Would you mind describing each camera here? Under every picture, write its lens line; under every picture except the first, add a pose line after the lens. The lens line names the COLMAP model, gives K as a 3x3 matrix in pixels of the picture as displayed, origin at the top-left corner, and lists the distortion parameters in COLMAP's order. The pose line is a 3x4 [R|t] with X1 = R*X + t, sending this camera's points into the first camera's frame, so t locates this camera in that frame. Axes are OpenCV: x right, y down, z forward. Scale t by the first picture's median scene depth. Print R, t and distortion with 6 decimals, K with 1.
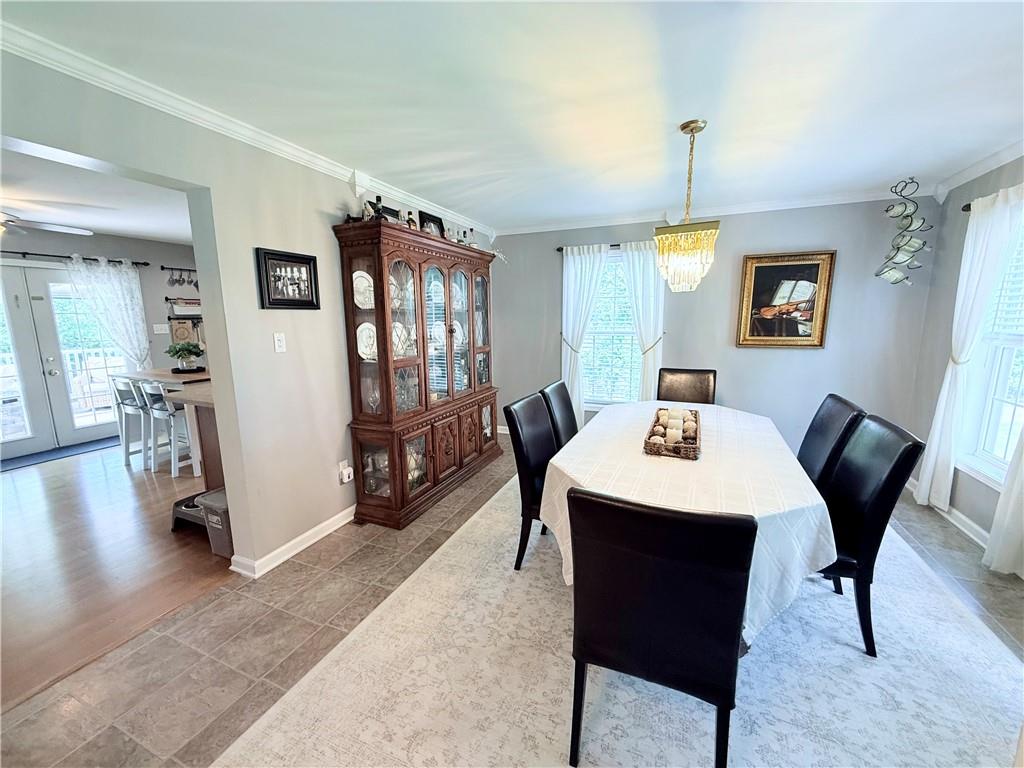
lens RADIAL K [[408.5, 0, 507.0], [0, 408.5, 385.2], [0, 0, 1]] dist [-0.000292, -0.000053]
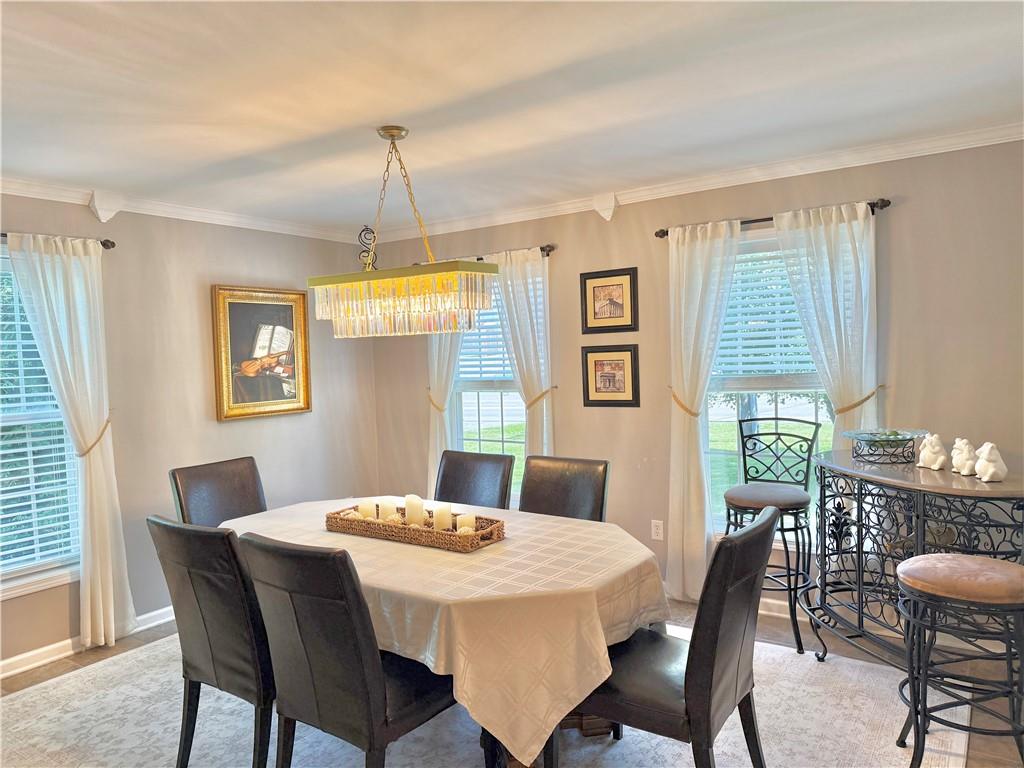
lens RADIAL K [[726.6, 0, 510.4], [0, 726.6, 393.1], [0, 0, 1]] dist [0.005516, -0.003156]
pose [[0.175349, -0.054536, 0.982995, -0.519431], [0.198702, 0.979877, 0.018918, -0.073386], [-0.964246, 0.192006, 0.182657, 0.361195]]
